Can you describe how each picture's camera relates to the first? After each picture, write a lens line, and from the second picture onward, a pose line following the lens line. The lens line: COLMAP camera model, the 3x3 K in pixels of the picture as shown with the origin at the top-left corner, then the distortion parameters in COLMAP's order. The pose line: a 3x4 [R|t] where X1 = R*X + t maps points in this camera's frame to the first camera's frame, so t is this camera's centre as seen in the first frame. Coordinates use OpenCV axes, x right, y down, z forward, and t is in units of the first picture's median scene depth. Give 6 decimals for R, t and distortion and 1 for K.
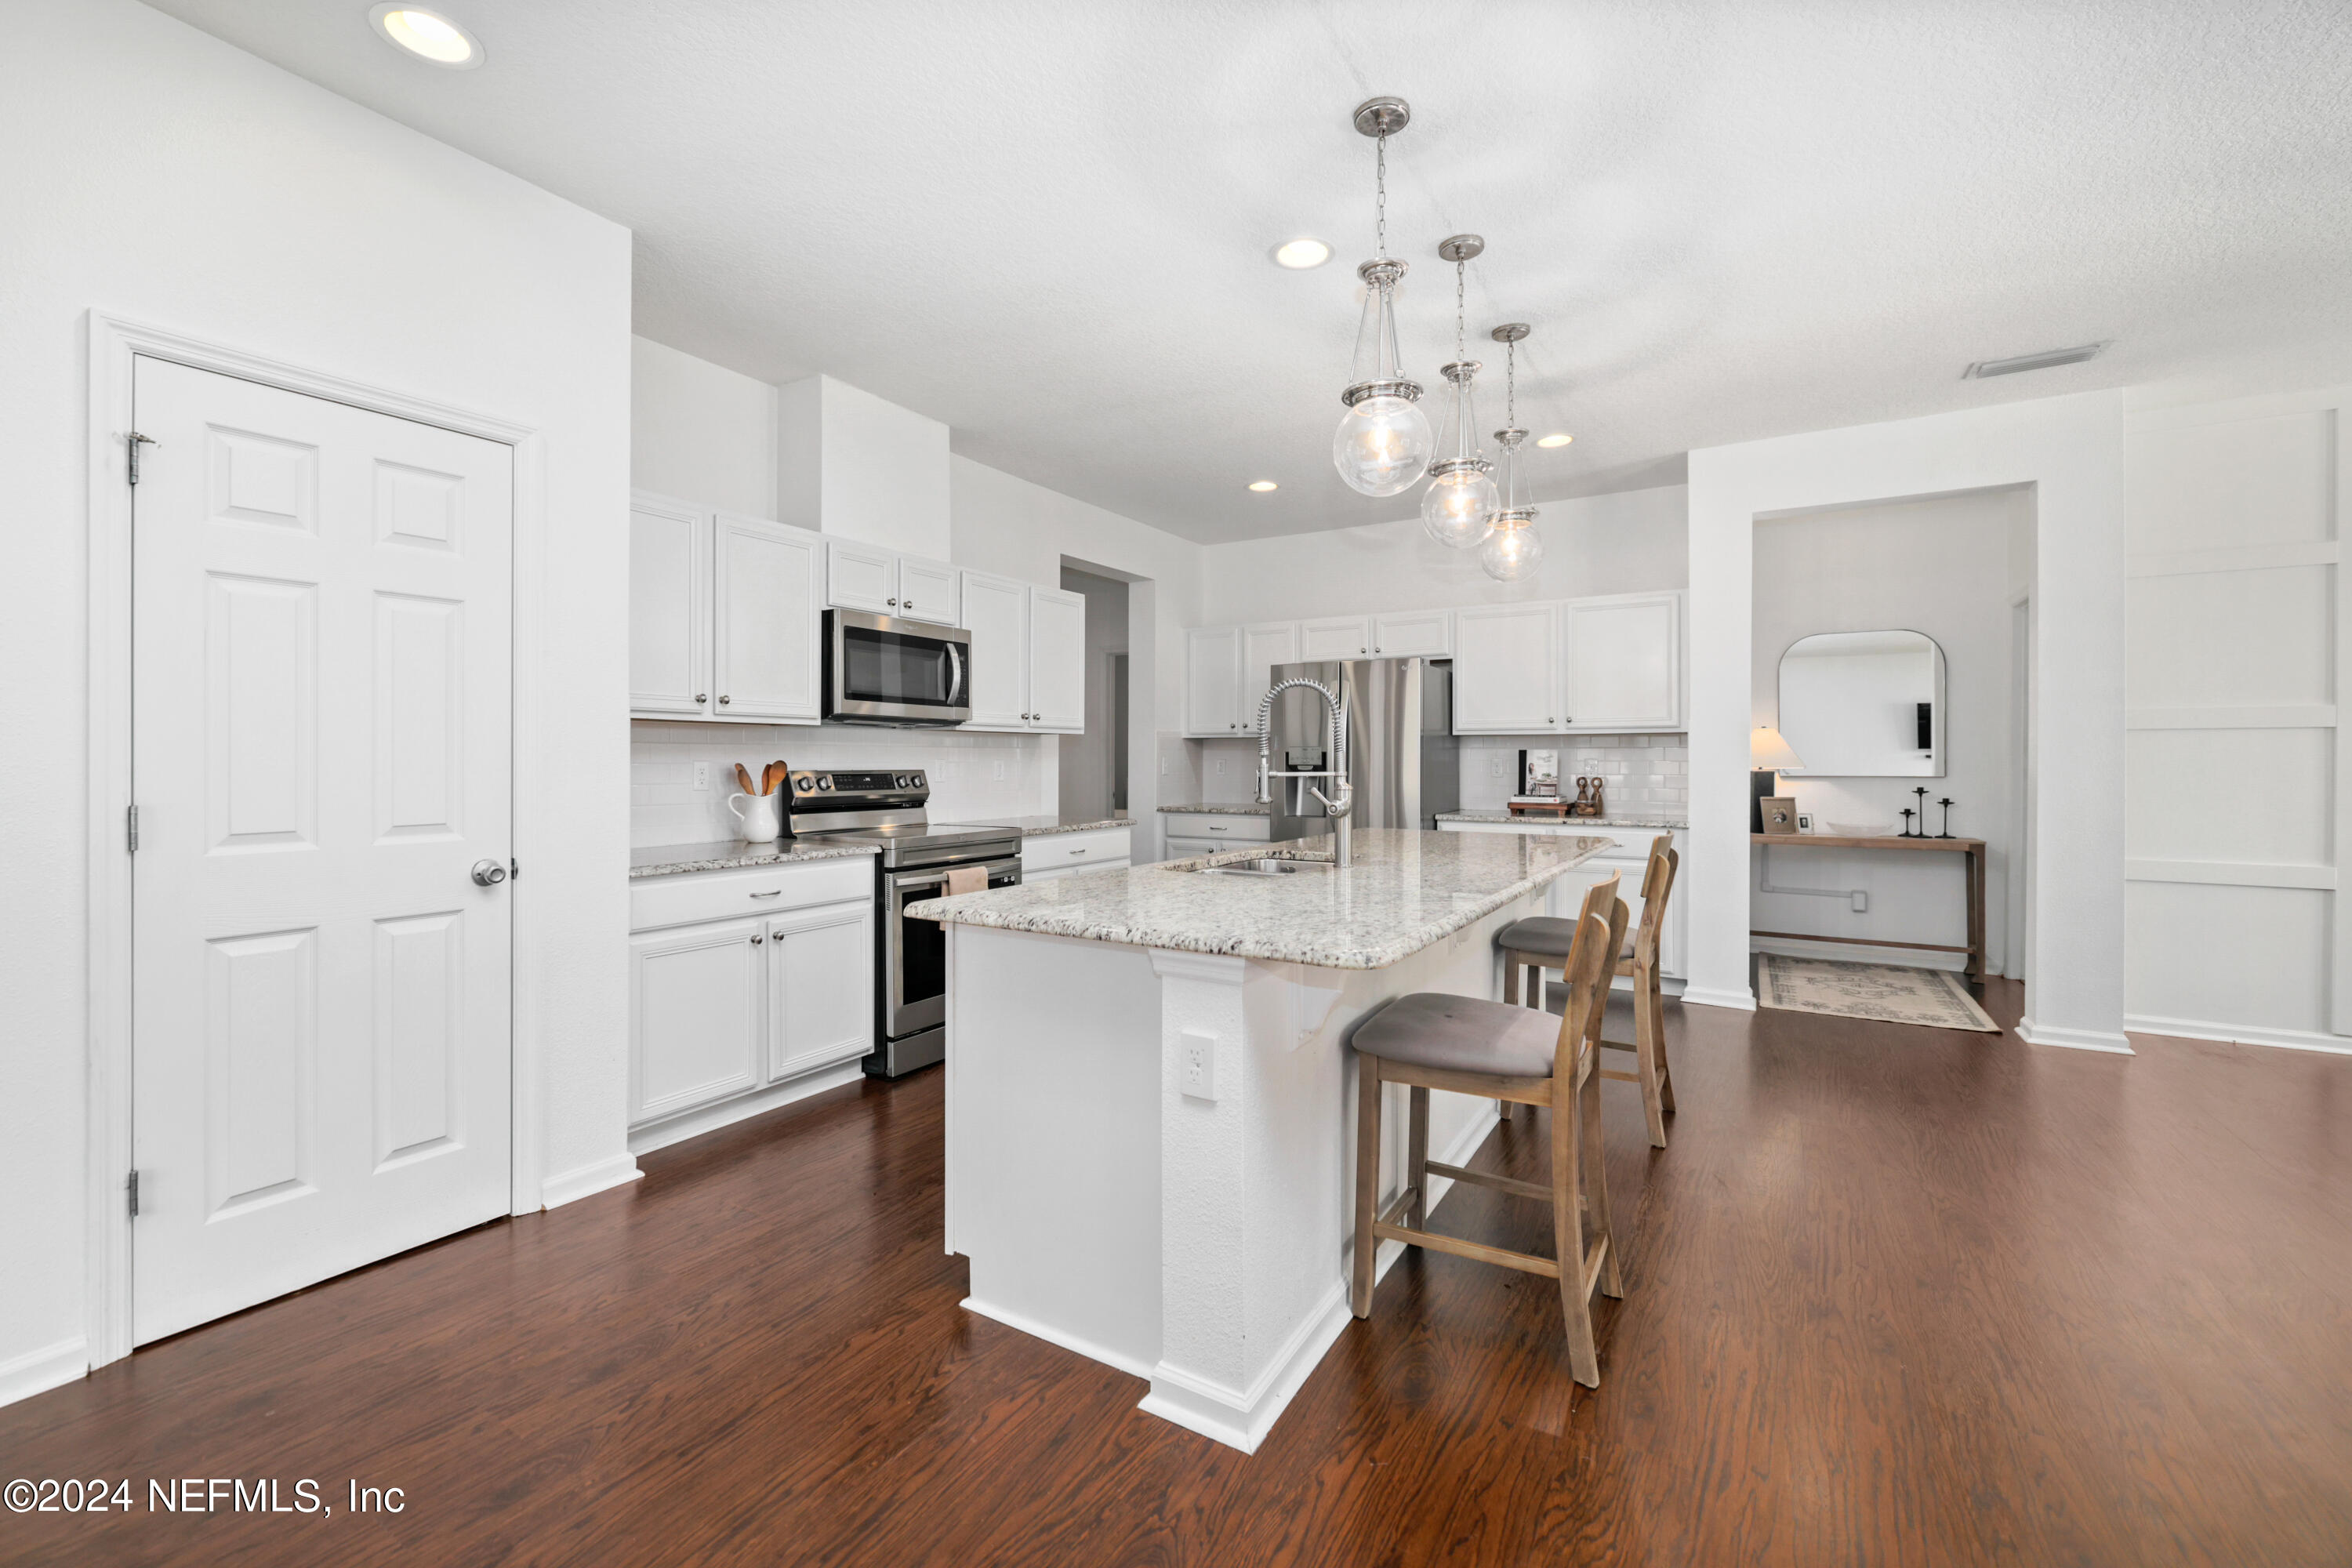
lens RADIAL K [[991.6, 0, 1169.1], [0, 991.6, 739.3], [0, 0, 1]] dist [-0.000270, 0.000127]
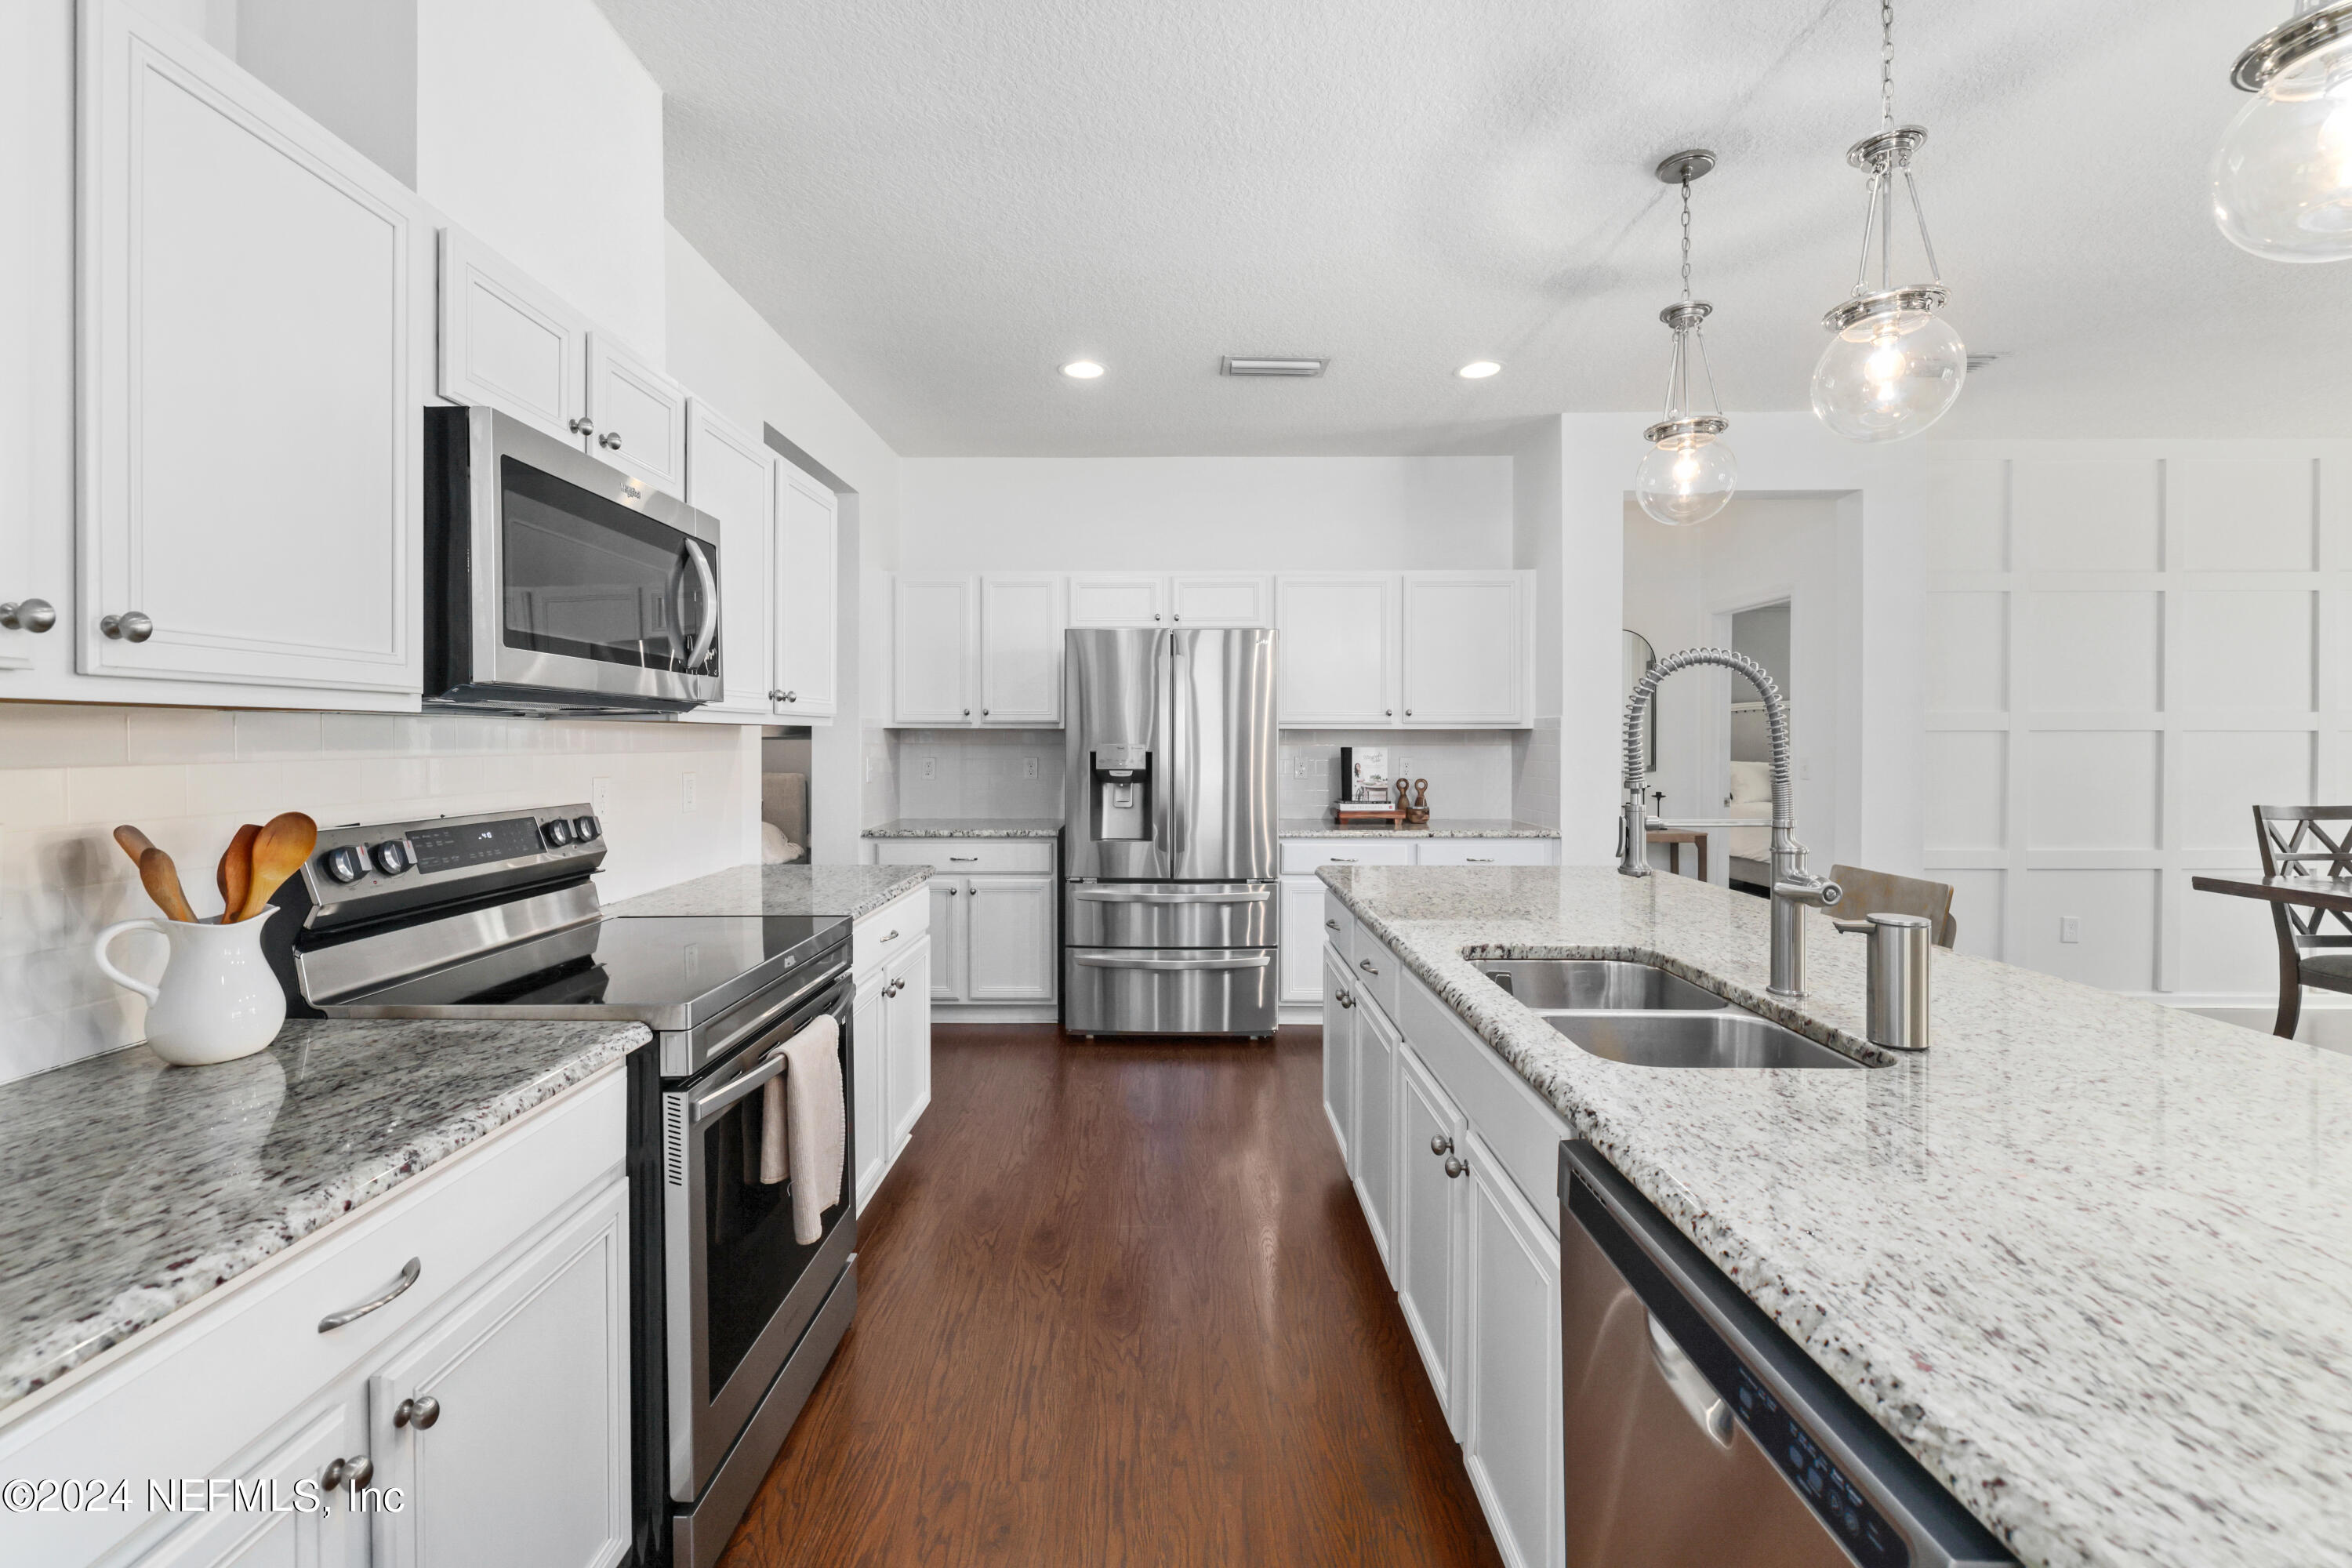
lens RADIAL K [[991.6, 0, 1169.1], [0, 991.6, 739.3], [0, 0, 1]] dist [-0.000270, 0.000127]
pose [[0.862451, 0.000708, 0.506139, -0.250777], [-0.011123, 0.999784, 0.017555, -0.011774], [-0.506018, -0.020770, 0.862273, 0.450314]]
